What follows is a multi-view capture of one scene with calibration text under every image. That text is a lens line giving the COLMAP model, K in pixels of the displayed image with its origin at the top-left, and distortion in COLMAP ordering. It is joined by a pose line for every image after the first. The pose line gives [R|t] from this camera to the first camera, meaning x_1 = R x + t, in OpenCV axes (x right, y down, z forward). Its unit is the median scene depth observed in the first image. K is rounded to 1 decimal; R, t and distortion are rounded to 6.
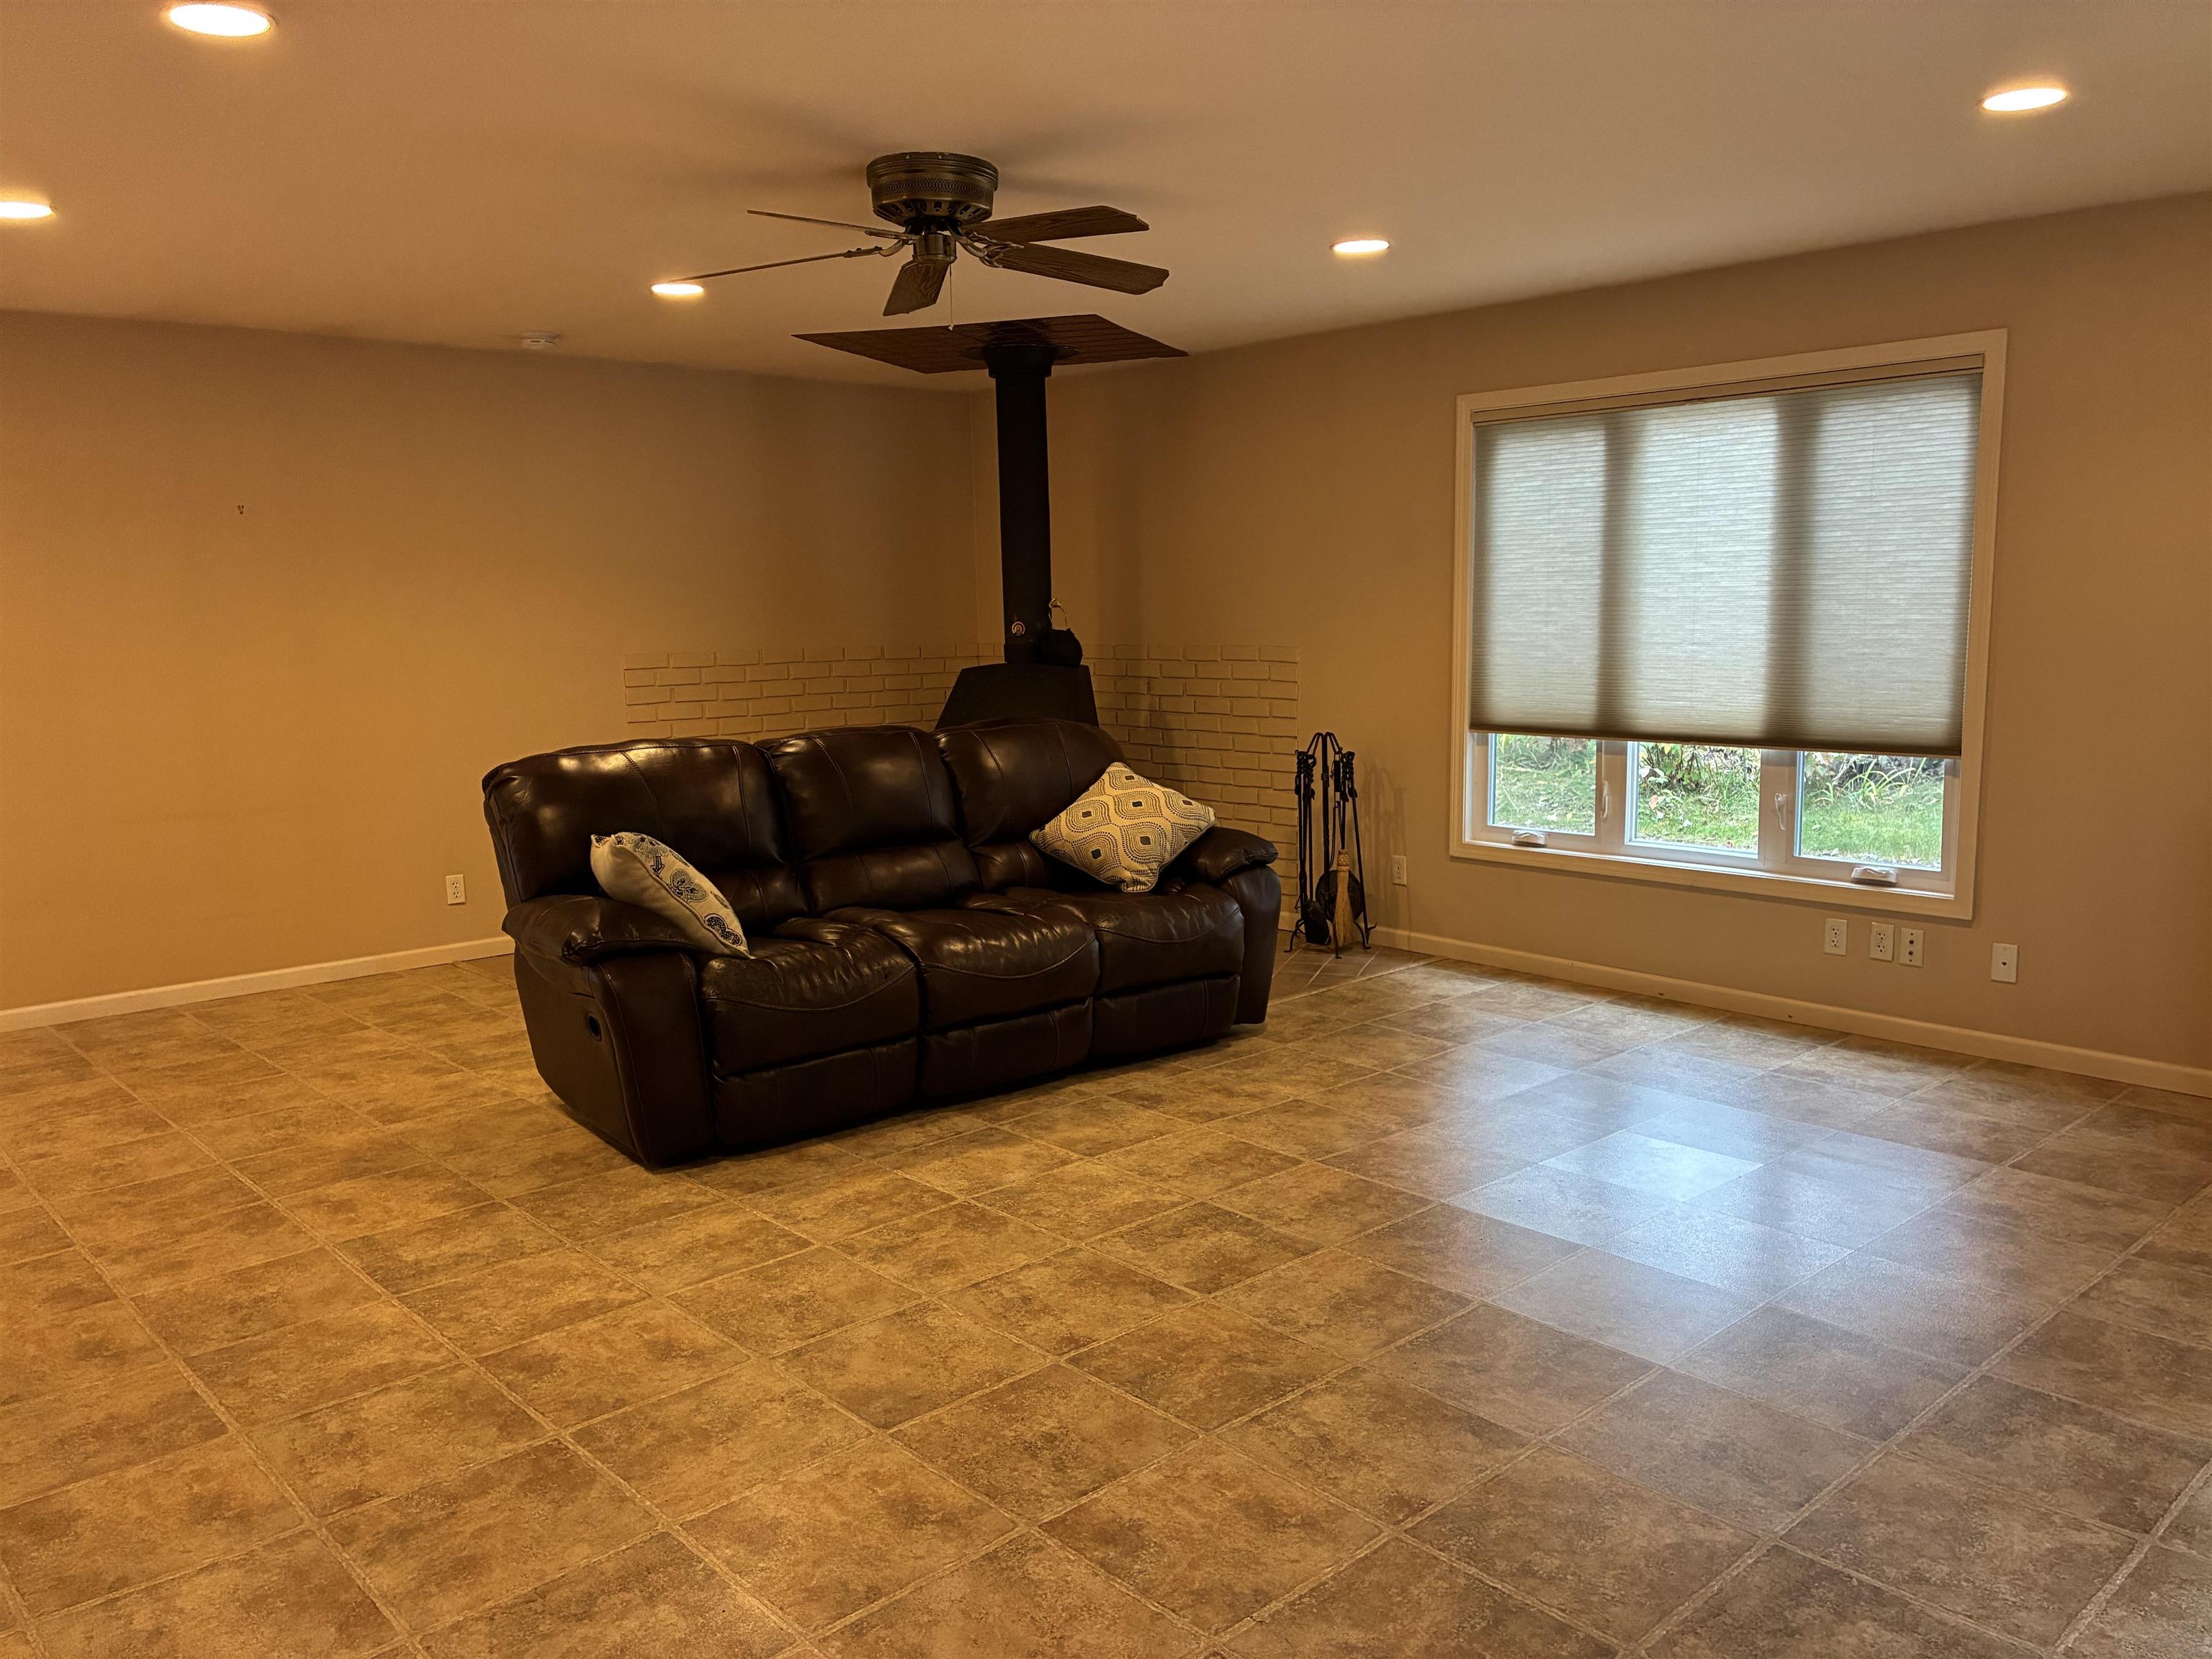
lens RADIAL K [[1674.1, 0, 1106.0], [0, 1674.1, 829.5], [0, 0, 1]] dist [0.023197, 0.000309]
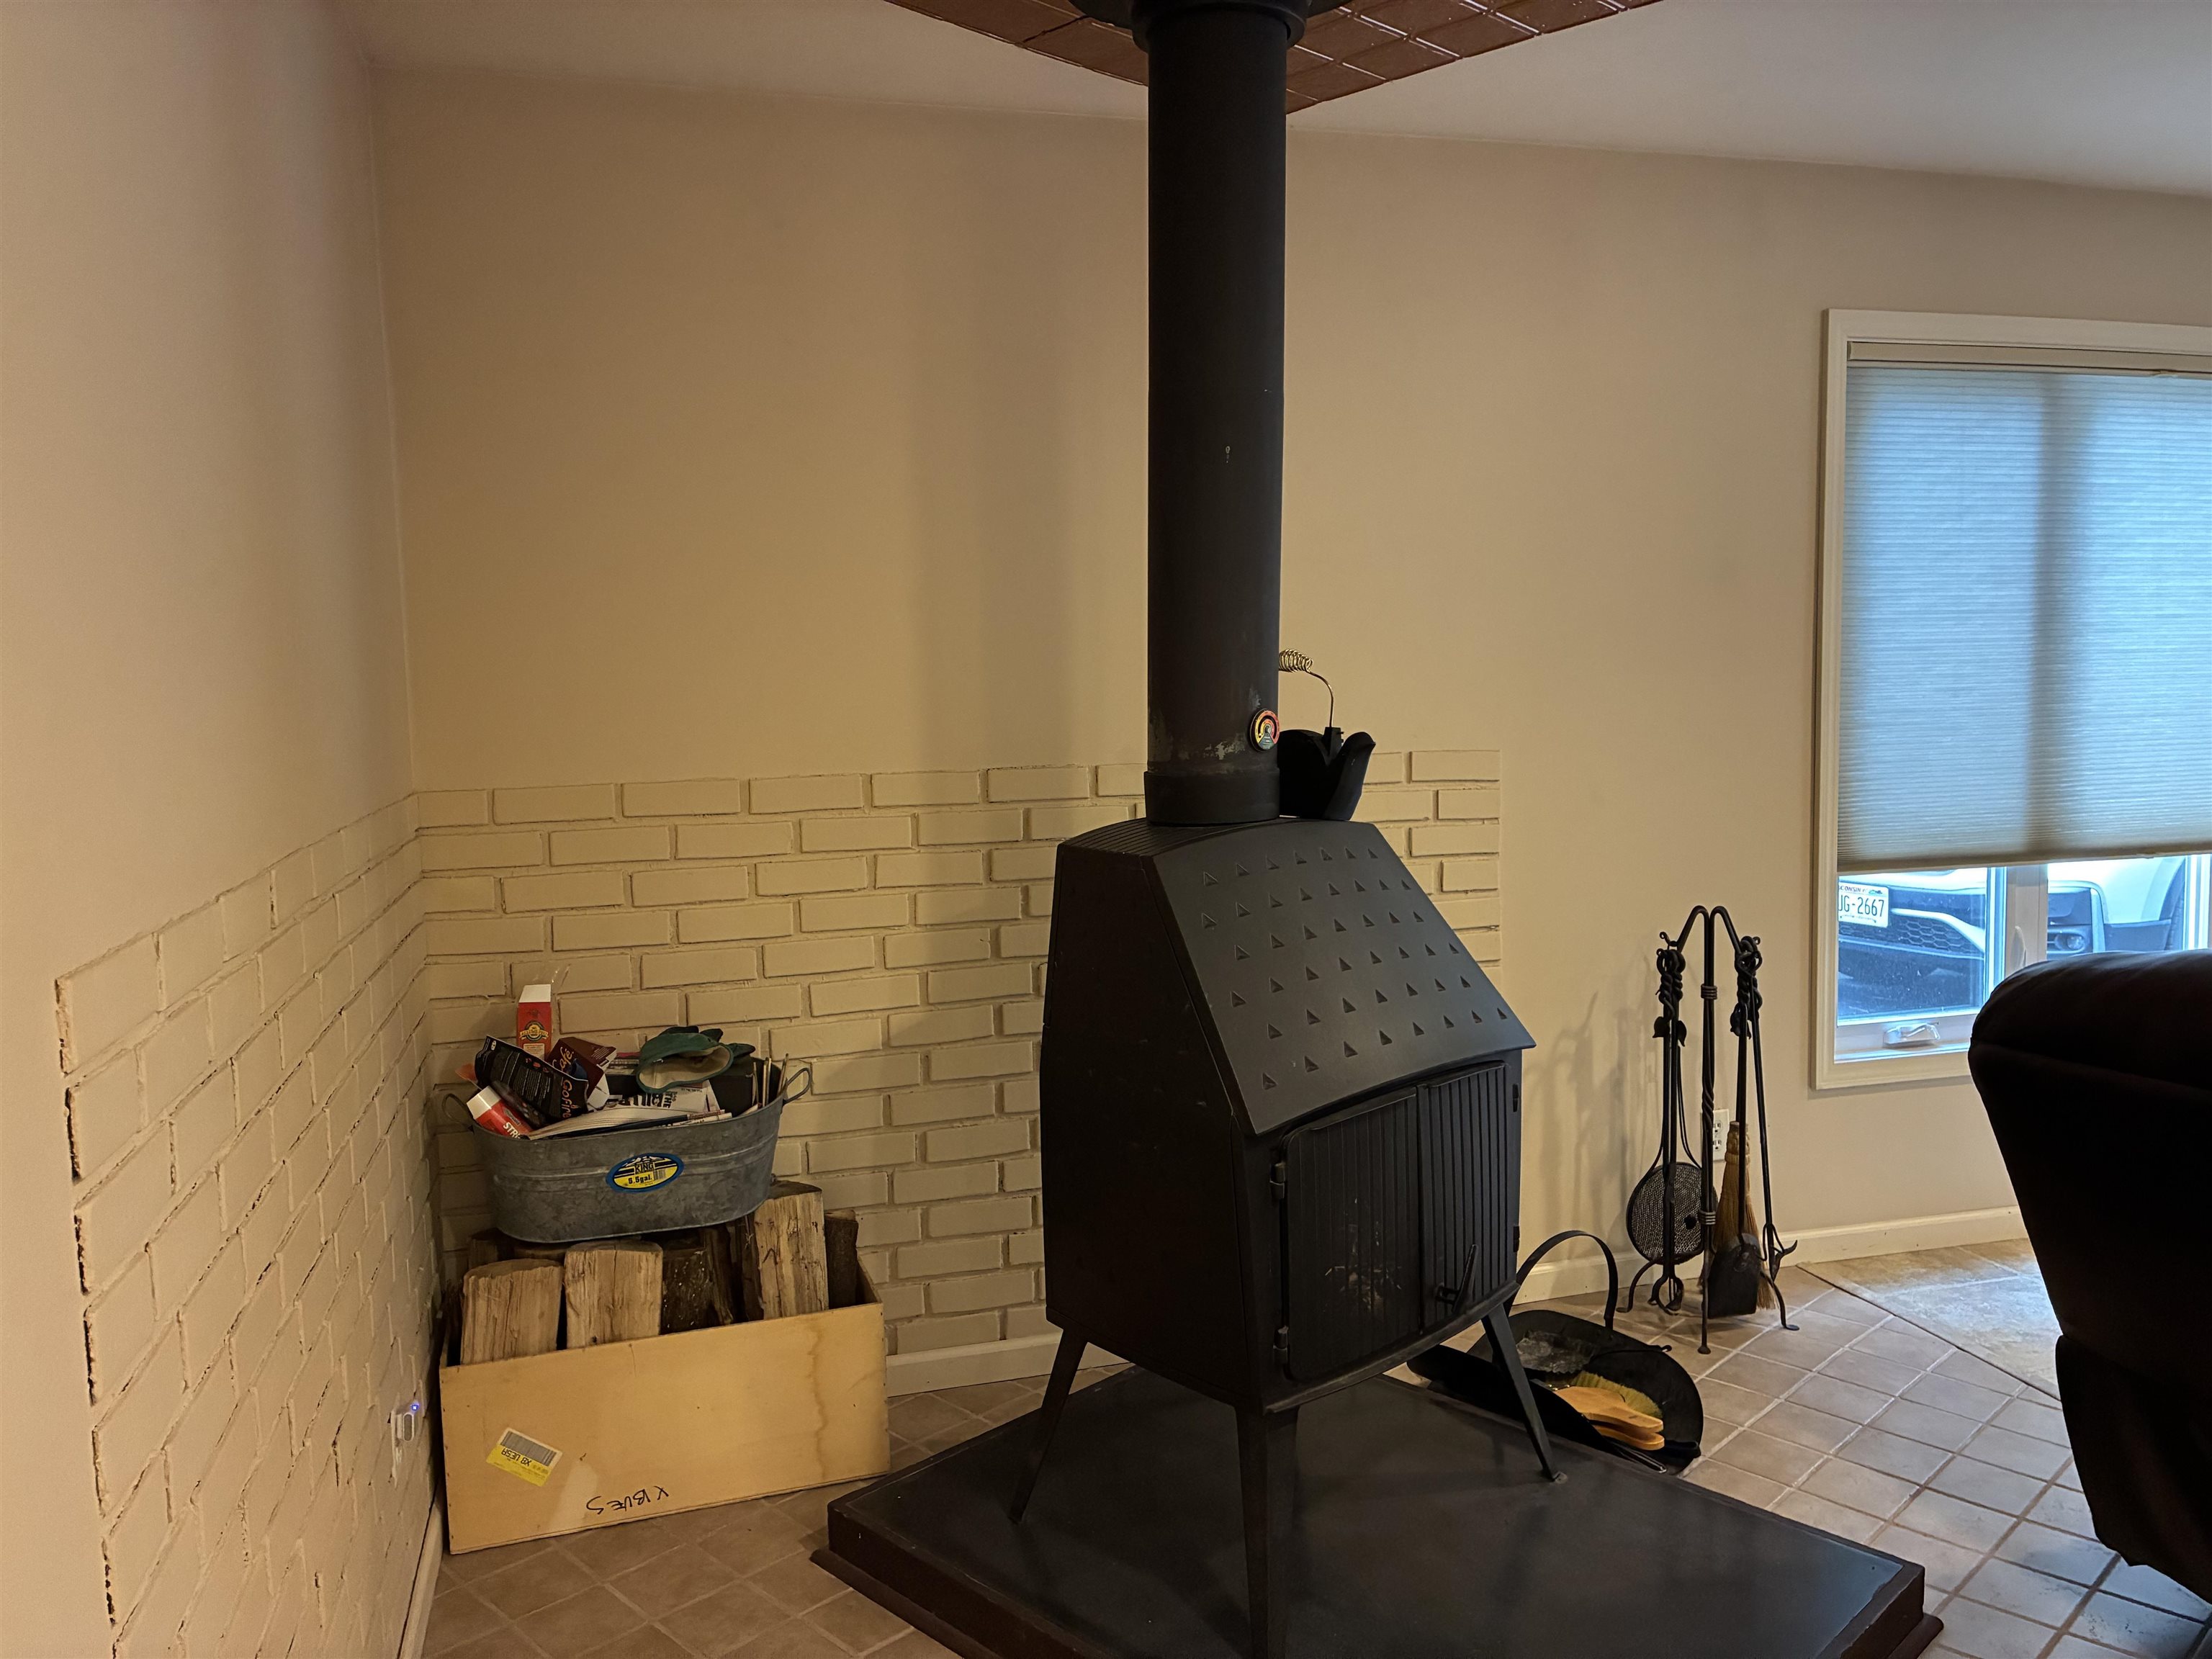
lens RADIAL K [[1674.1, 0, 1106.0], [0, 1674.1, 829.5], [0, 0, 1]] dist [0.023197, 0.000309]
pose [[0.439992, -0.080160, 0.894417, -0.748377], [0.136169, 0.990446, 0.021780, -0.212925], [-0.887618, 0.112209, 0.446703, 1.659987]]
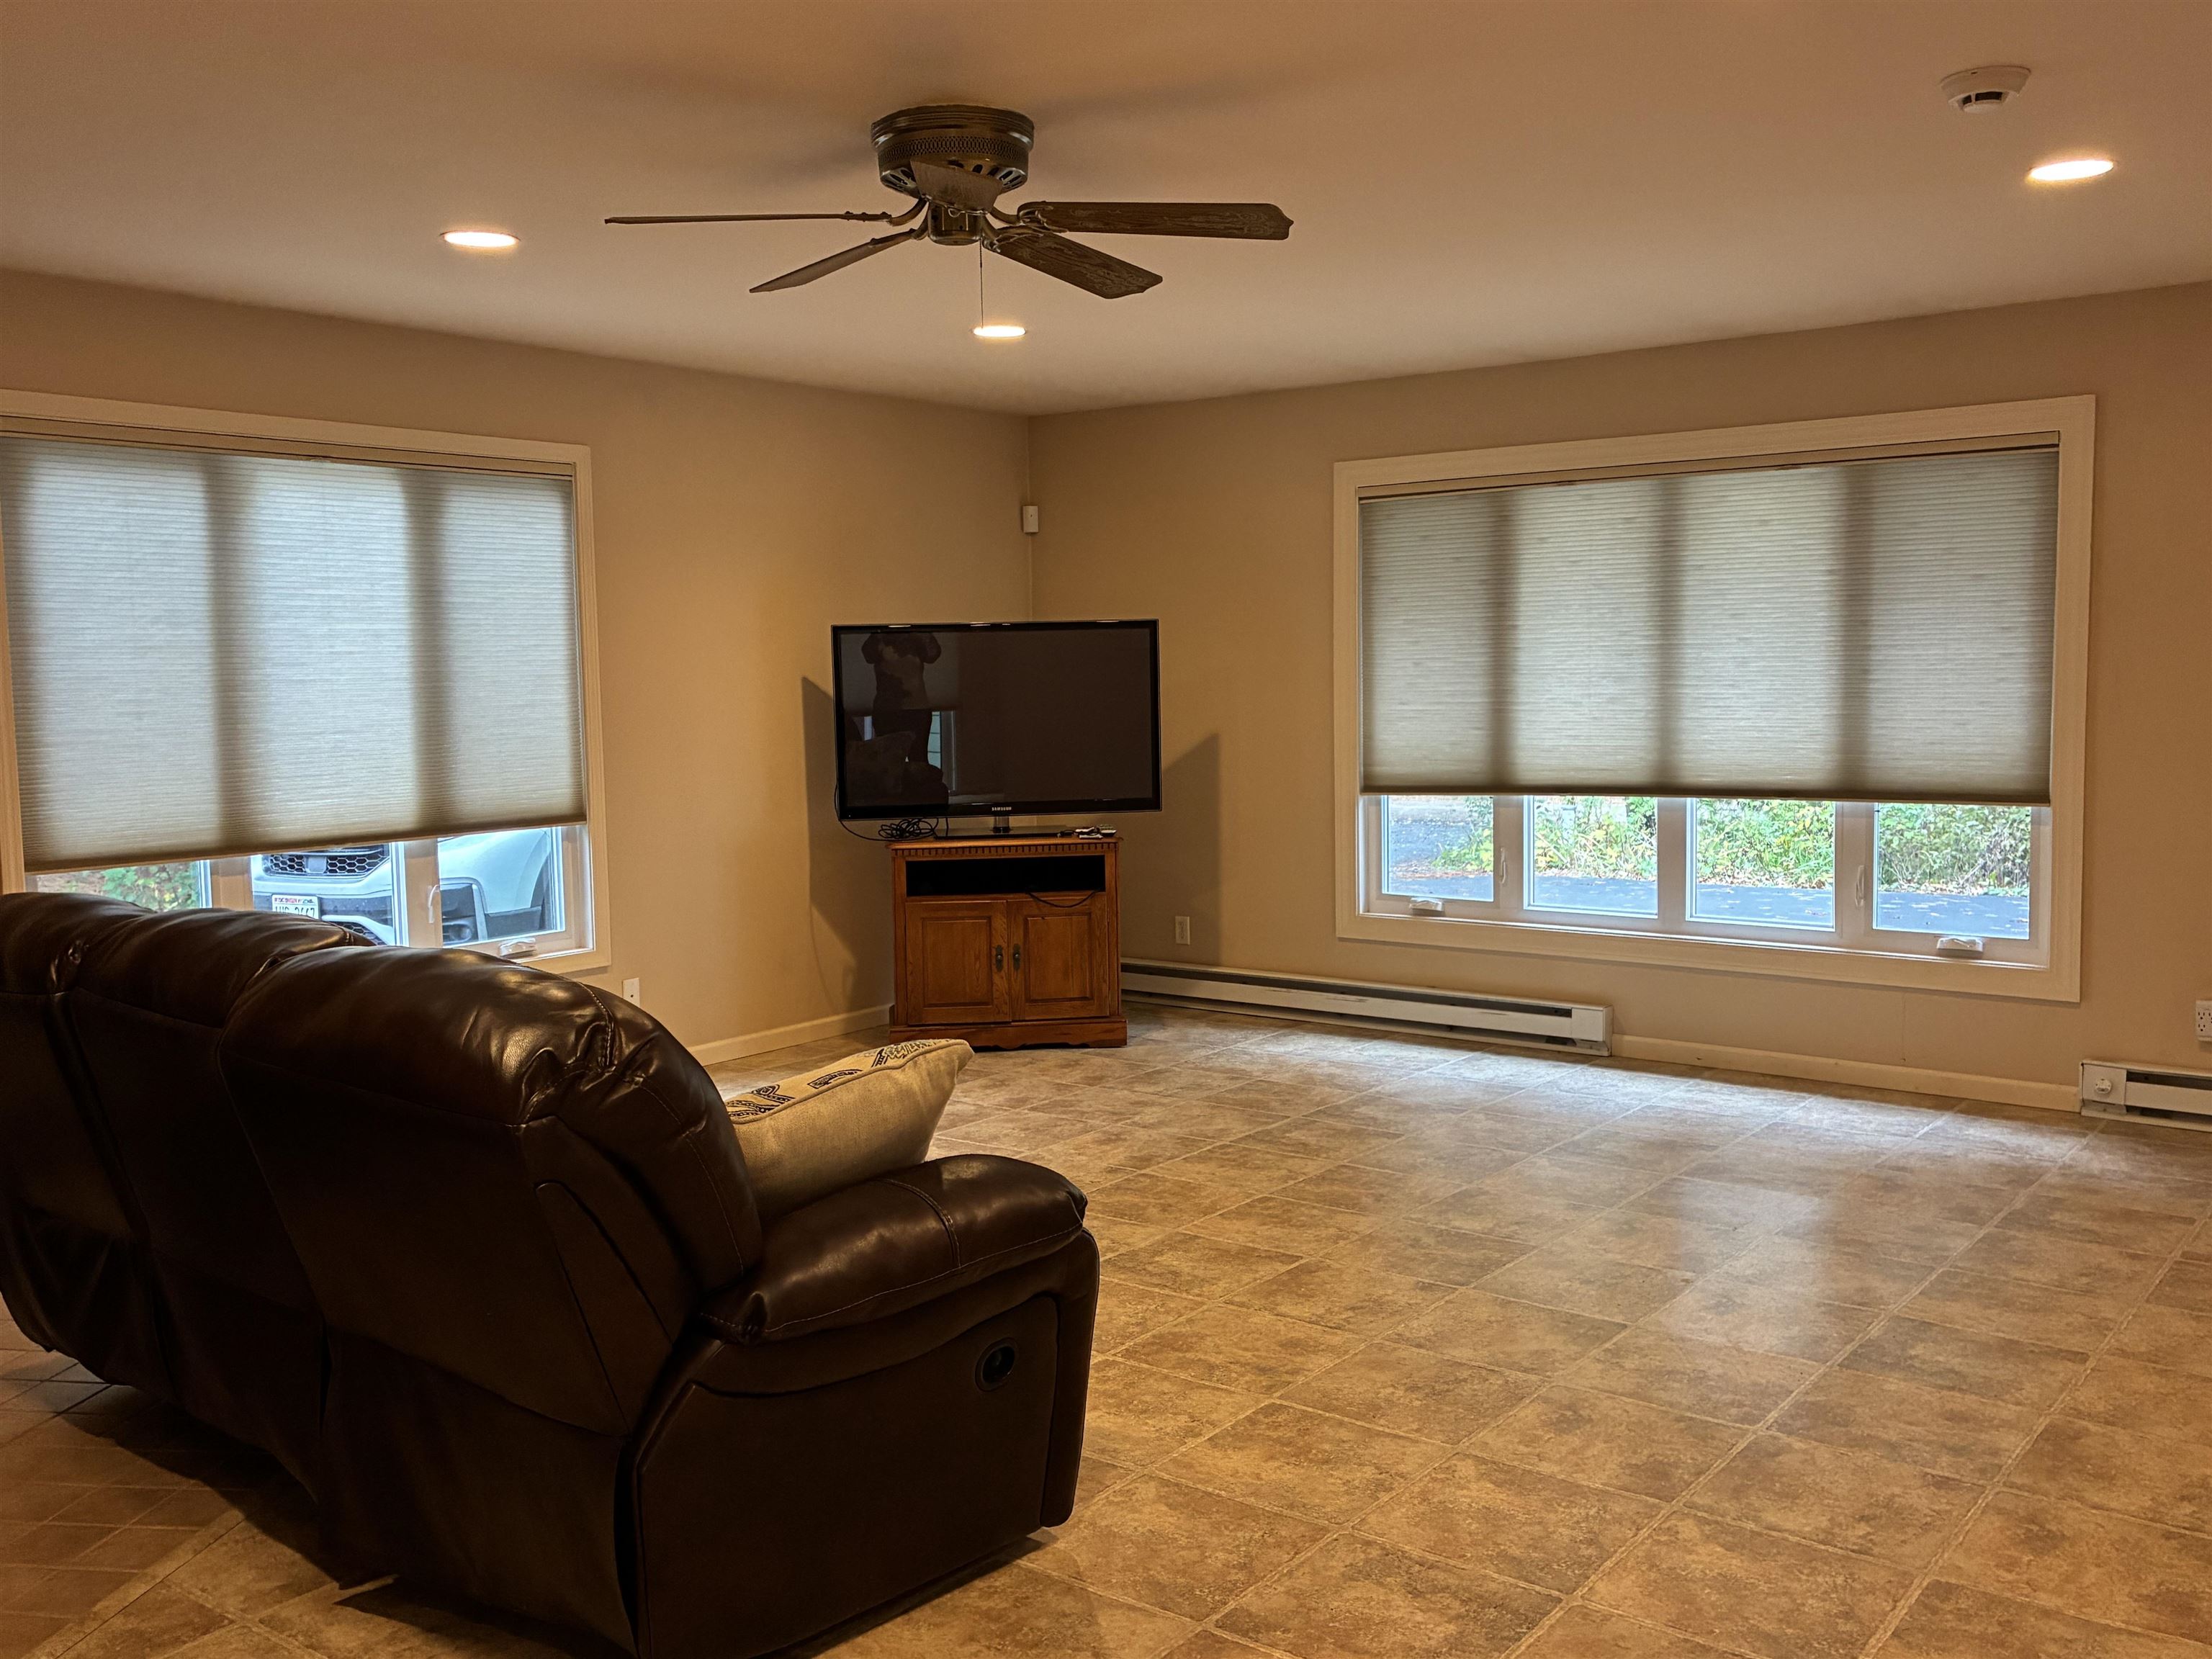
lens RADIAL K [[1962.5, 0, 1106.0], [0, 1962.5, 829.5], [0, 0, 1]] dist [-0.026582, 0.116472]
pose [[-0.170733, -0.067177, 0.983025, -1.122754], [0.155071, 0.983408, 0.094136, -0.145622], [-0.973038, 0.168511, -0.157483, 1.196613]]
